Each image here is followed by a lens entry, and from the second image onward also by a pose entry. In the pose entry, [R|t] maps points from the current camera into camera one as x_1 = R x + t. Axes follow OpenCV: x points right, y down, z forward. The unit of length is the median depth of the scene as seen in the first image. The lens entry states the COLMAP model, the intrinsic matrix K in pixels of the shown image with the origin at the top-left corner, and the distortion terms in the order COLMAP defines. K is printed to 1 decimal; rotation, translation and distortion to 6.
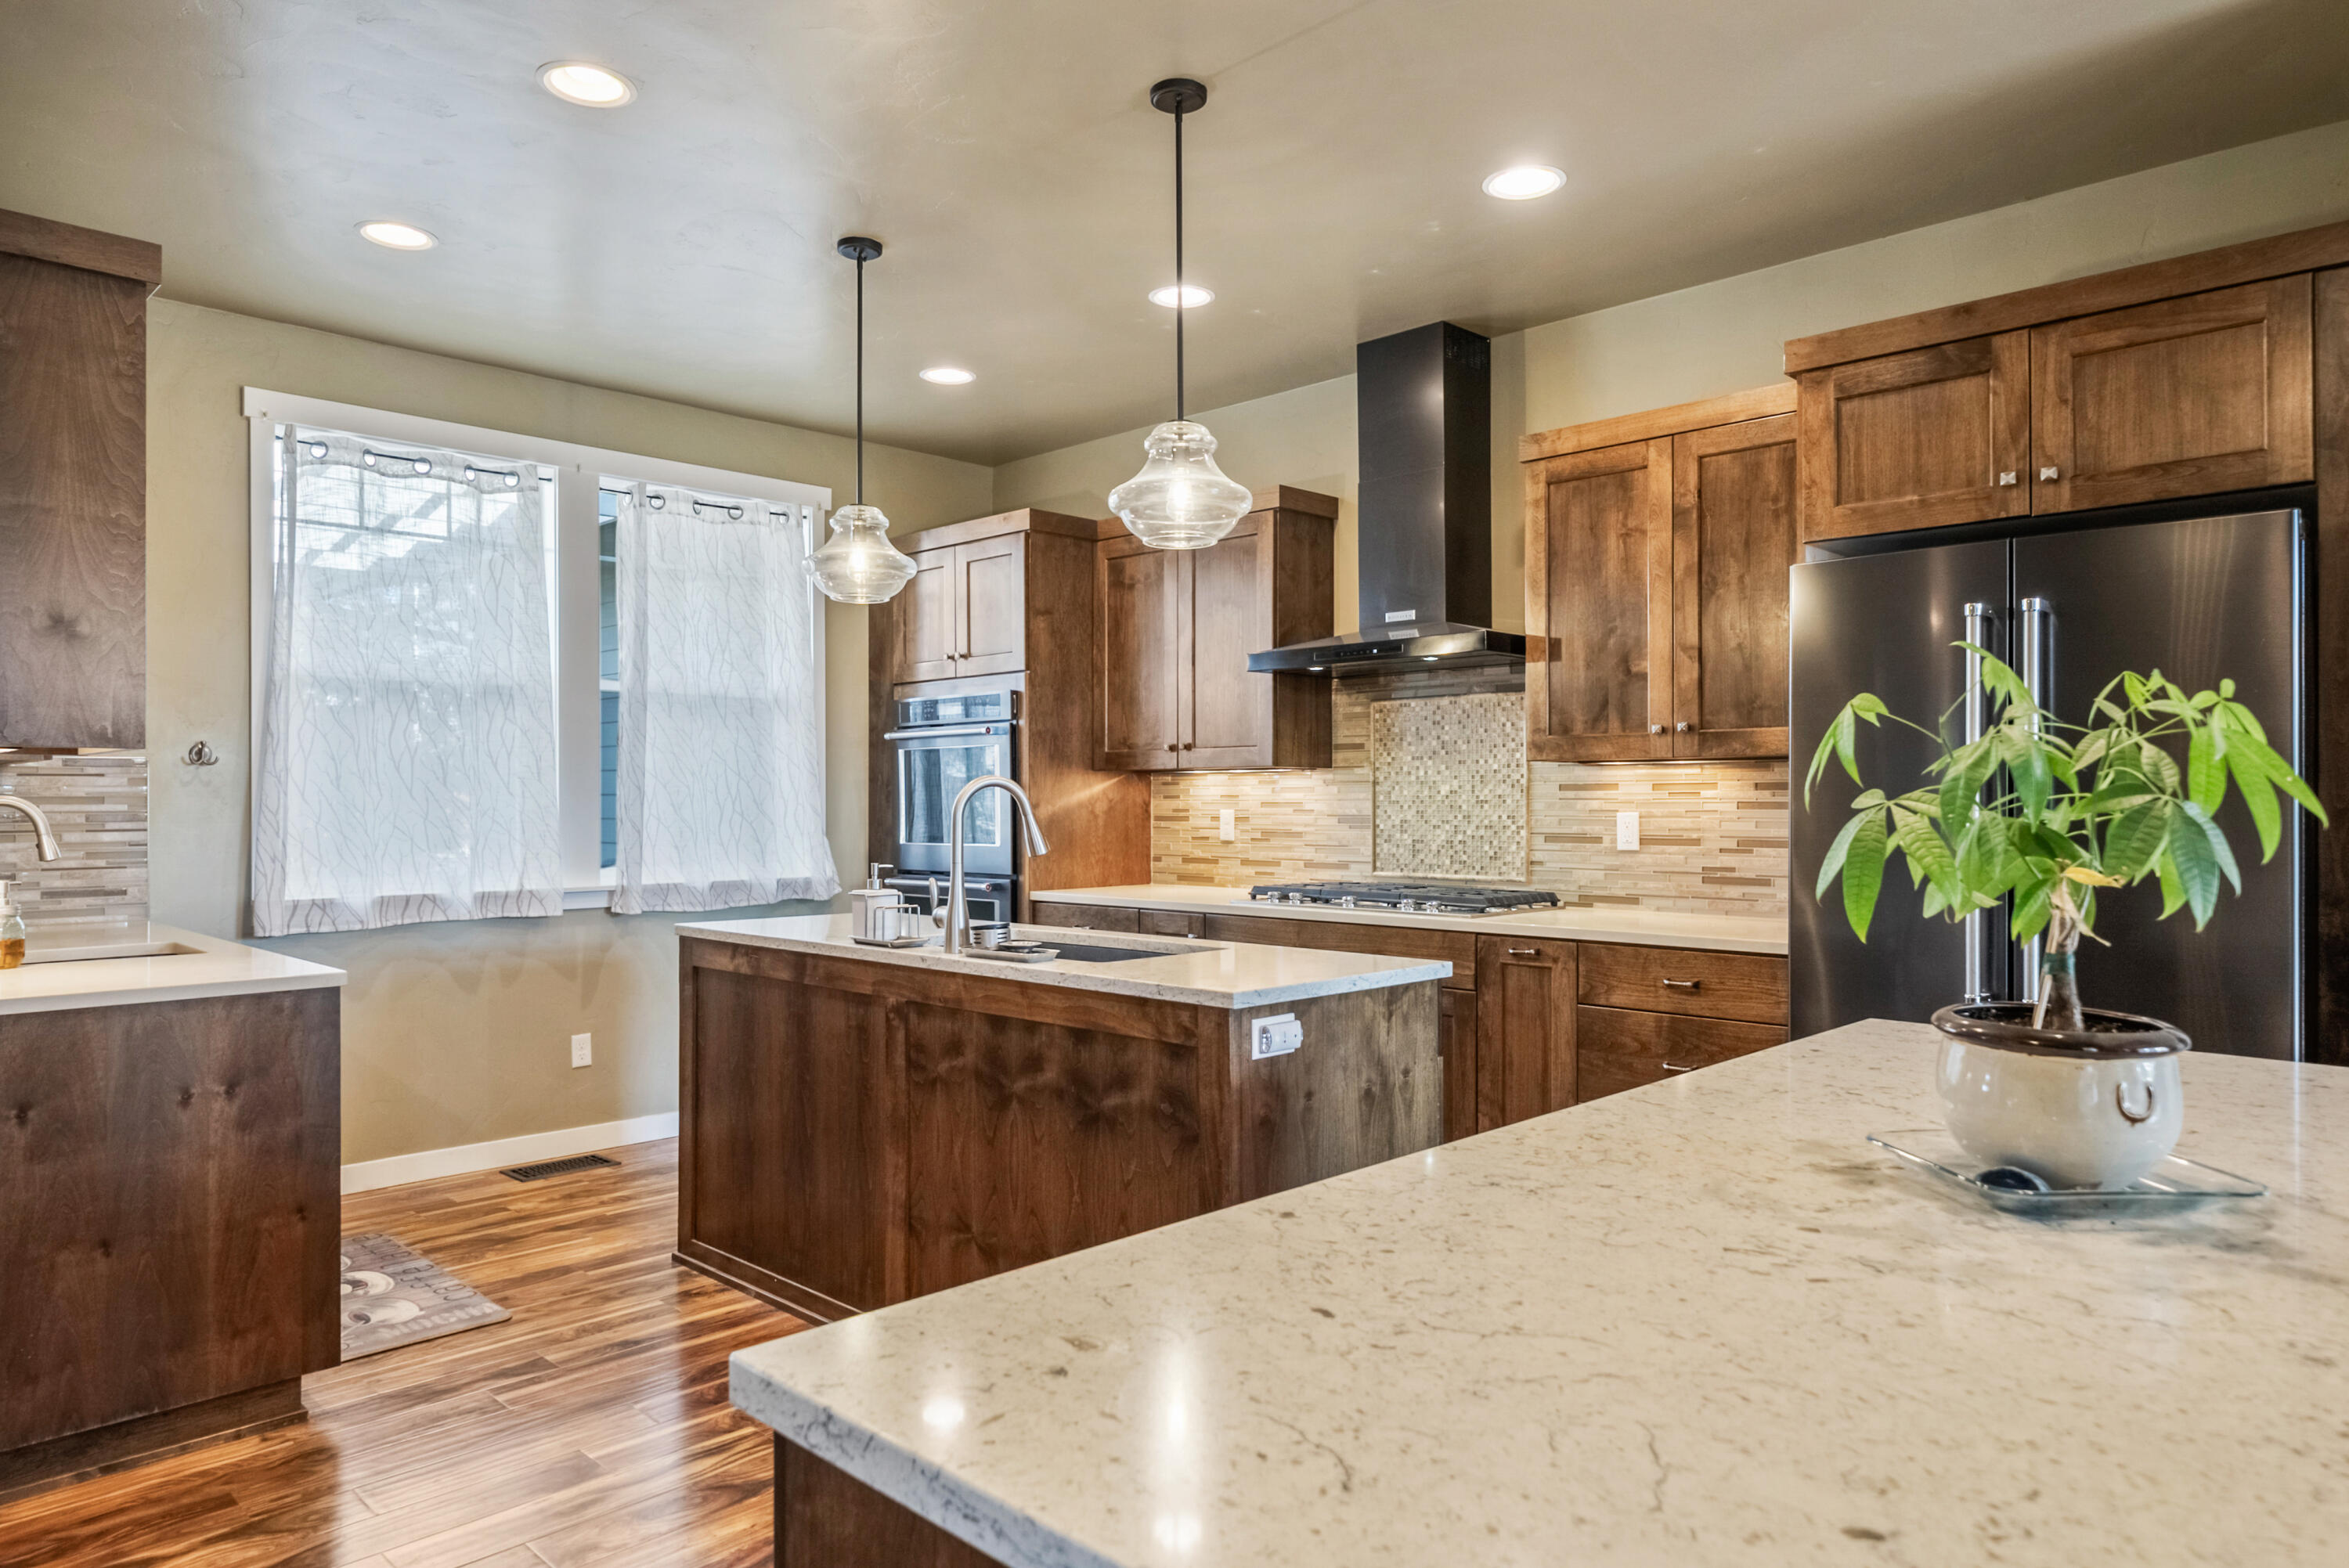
lens RADIAL K [[1464.1, 0, 1175.7], [0, 1464.1, 783.2], [0, 0, 1]] dist [0.004624, 0.001111]
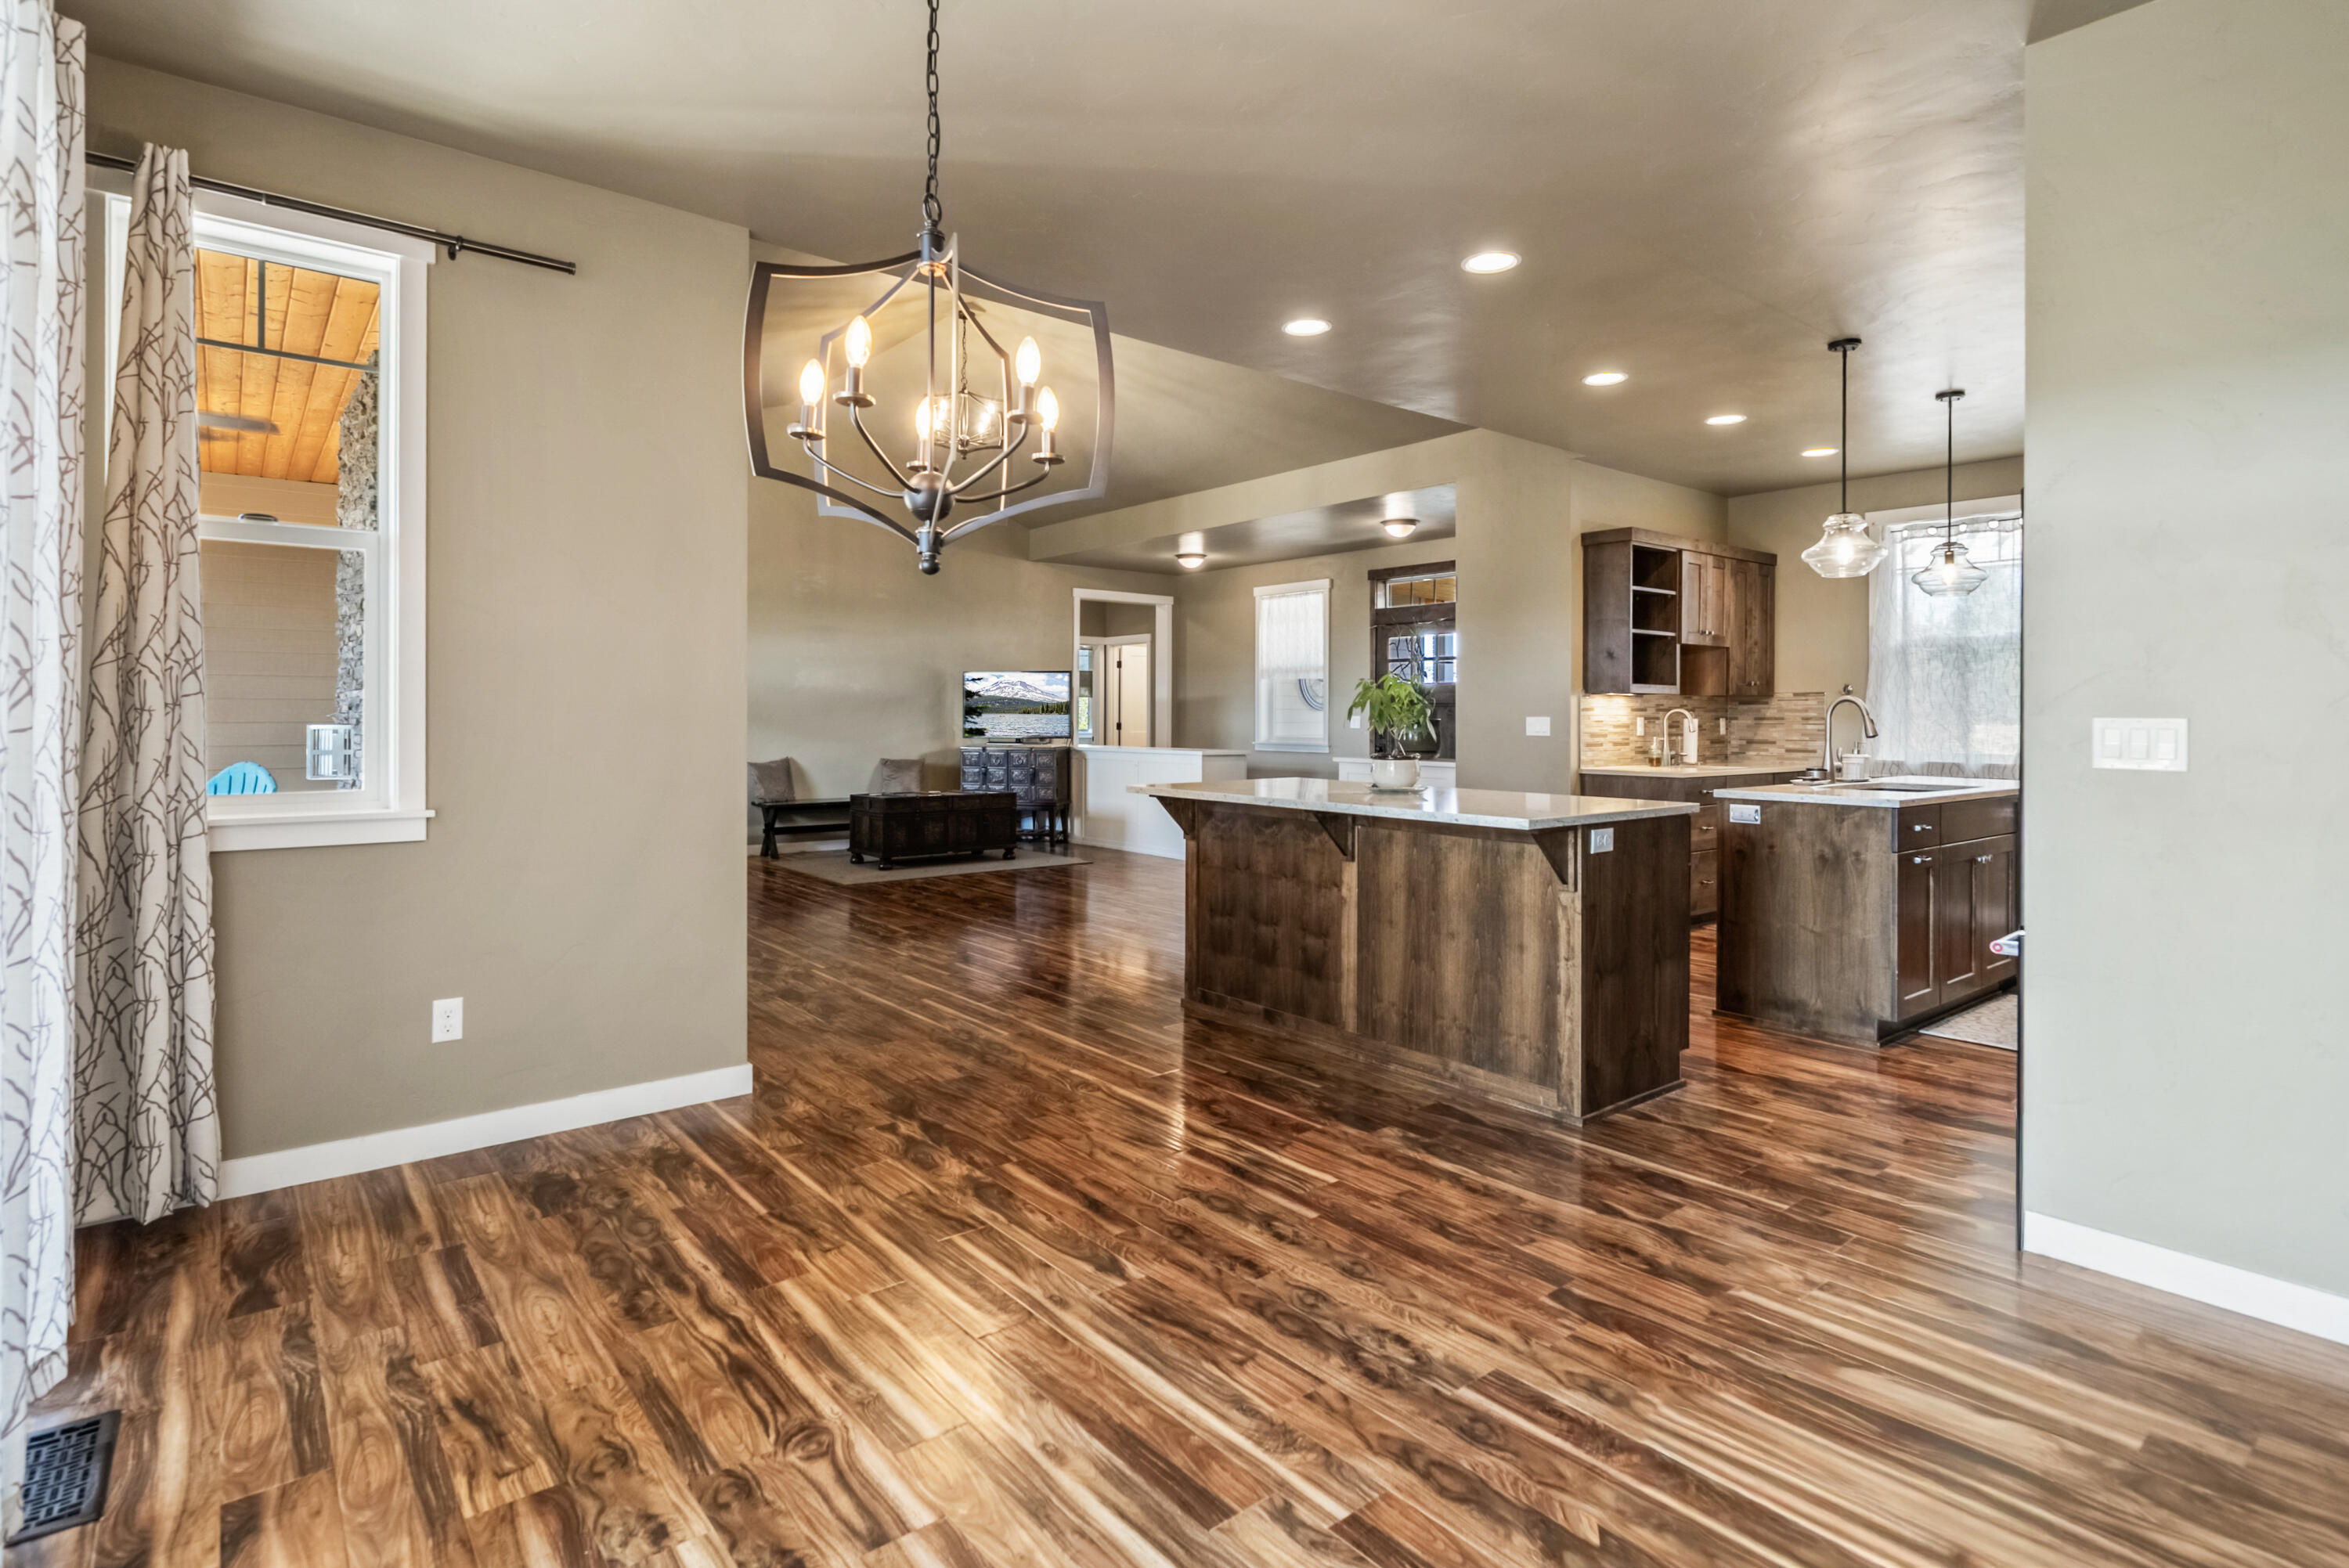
lens RADIAL K [[1193.3, 0, 1169.3], [0, 1193.3, 712.1], [0, 0, 1]] dist [0.002803, 0.000922]
pose [[-0.115236, -0.001419, -0.993337, 1.079945], [0.005063, 0.999985, -0.002015, 0.010754], [0.993325, -0.005262, -0.115227, 0.194994]]
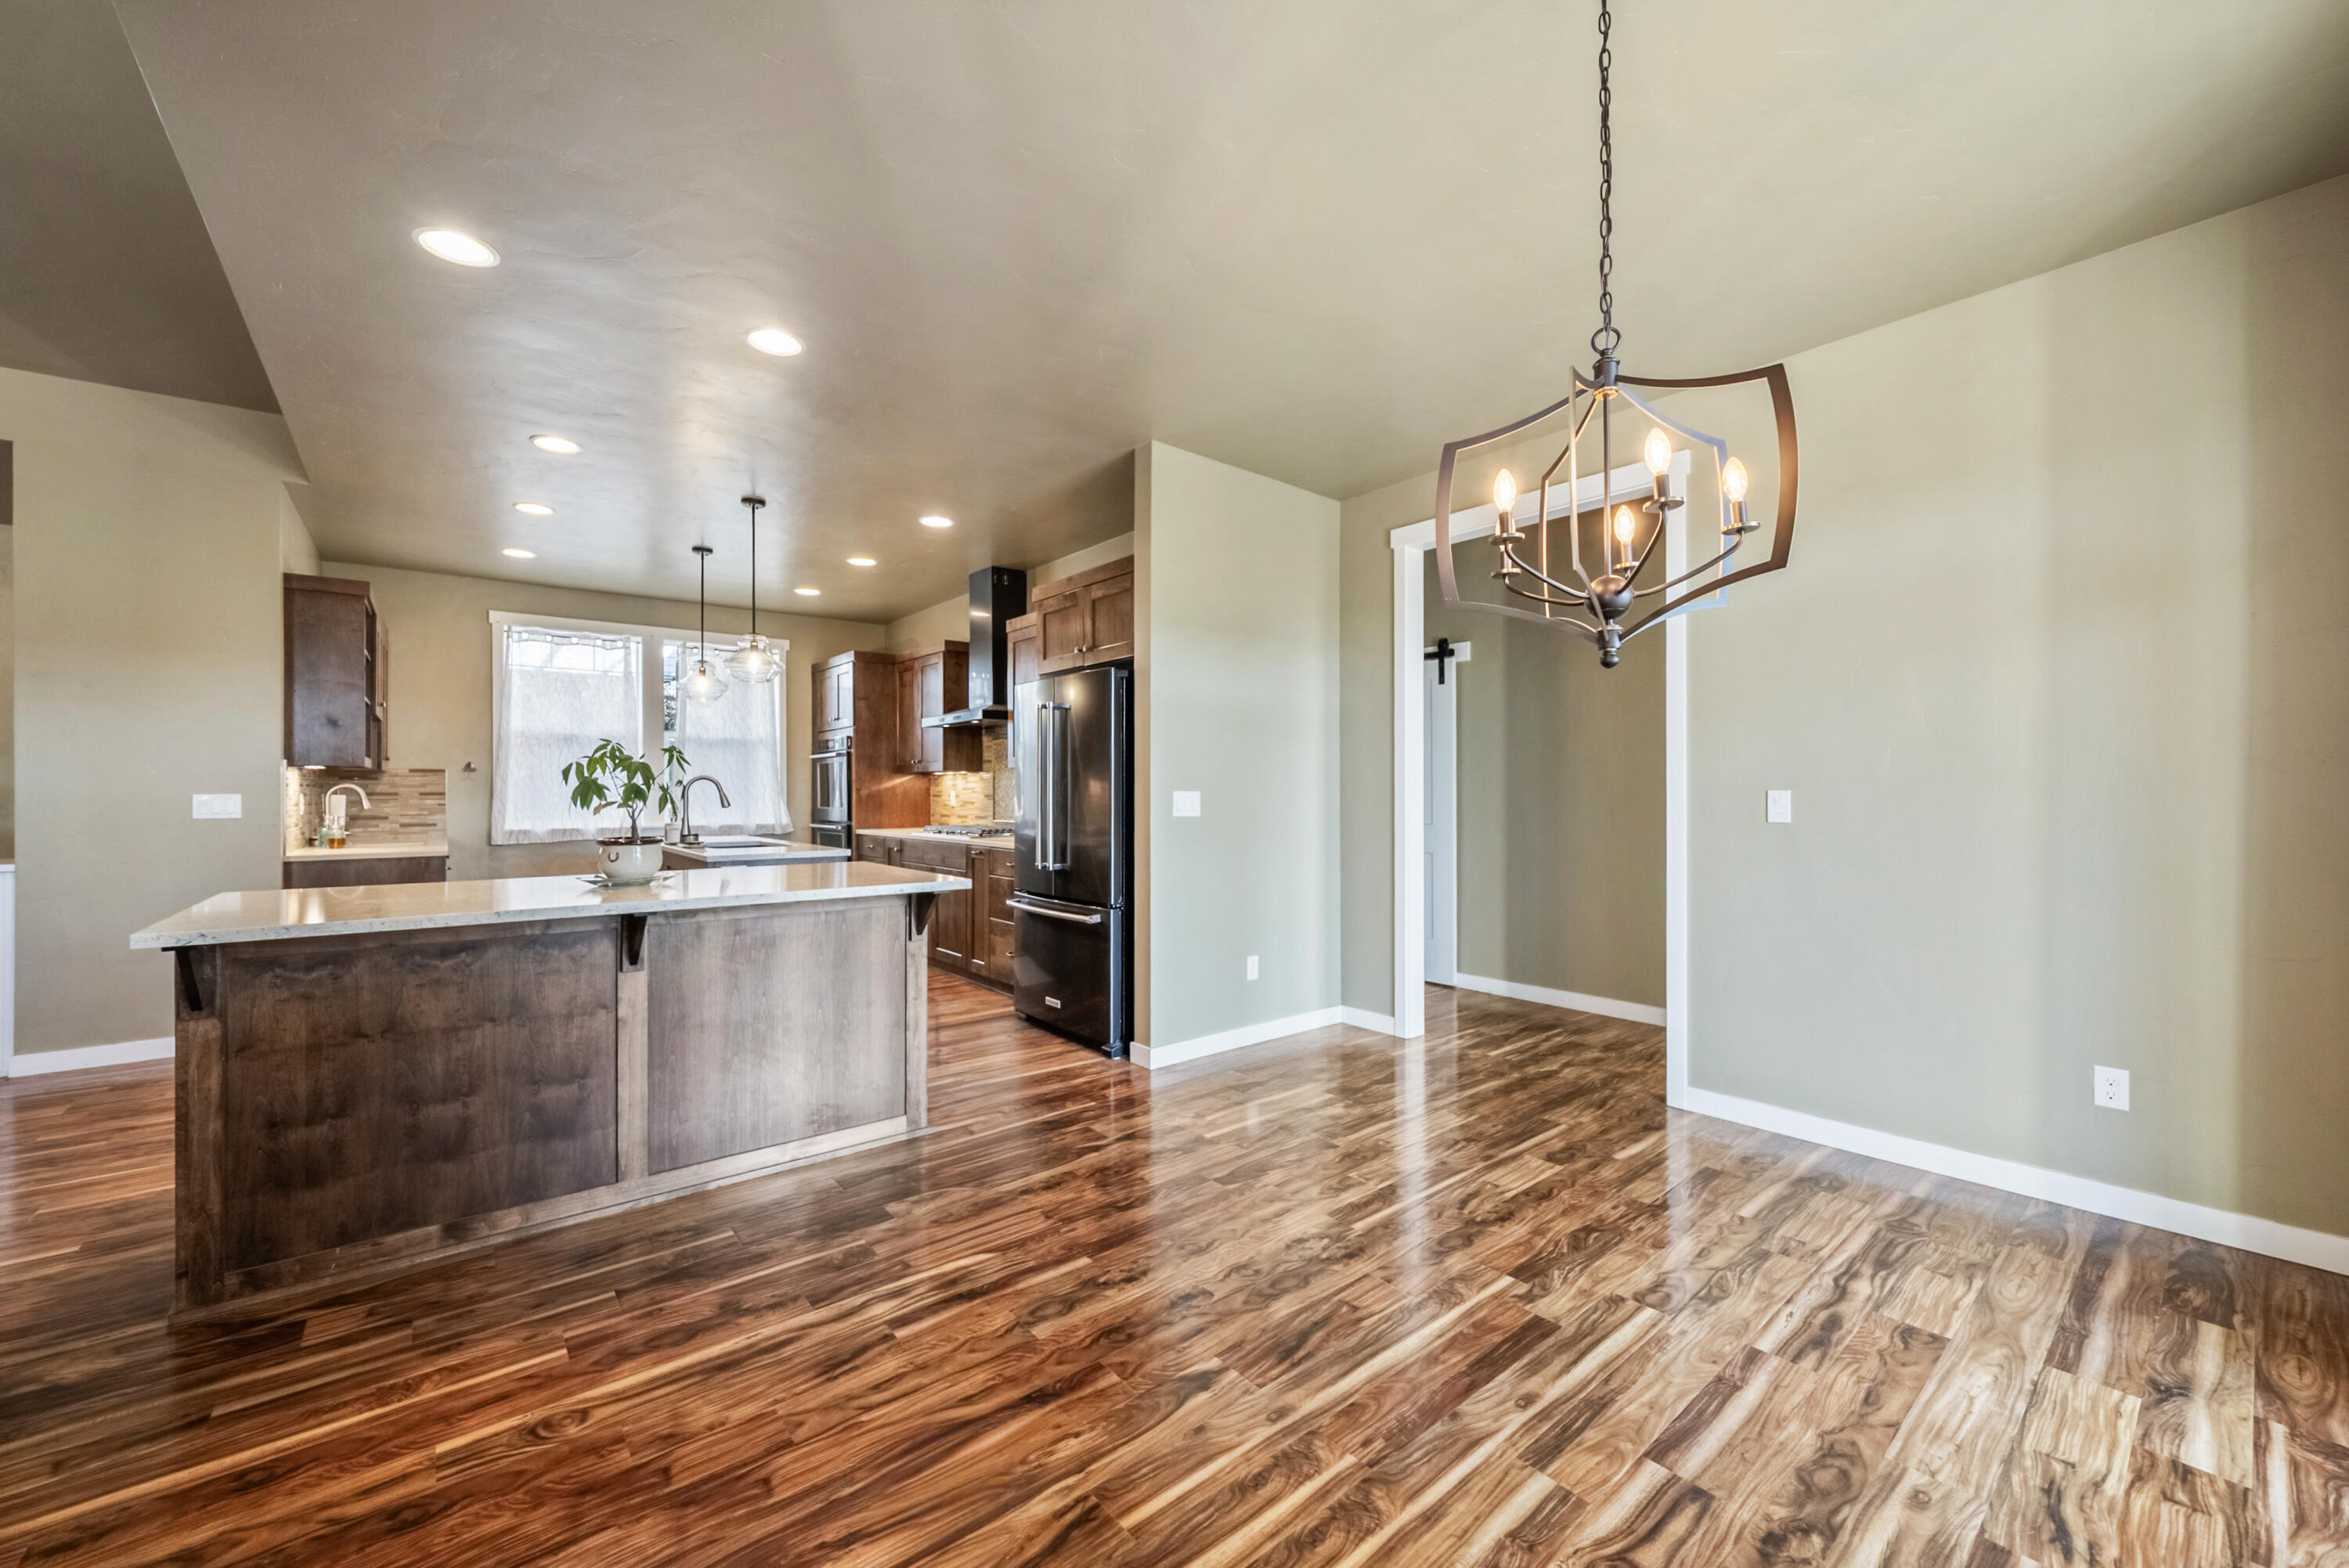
lens RADIAL K [[898.8, 0, 1170.2], [0, 898.8, 785.9], [0, 0, 1]] dist [-0.003544, -0.000339]
pose [[0.993991, -0.001755, -0.109448, 0.562264], [0.002310, 0.999985, 0.004942, 0.005350], [0.109438, -0.005165, 0.993980, -0.287445]]
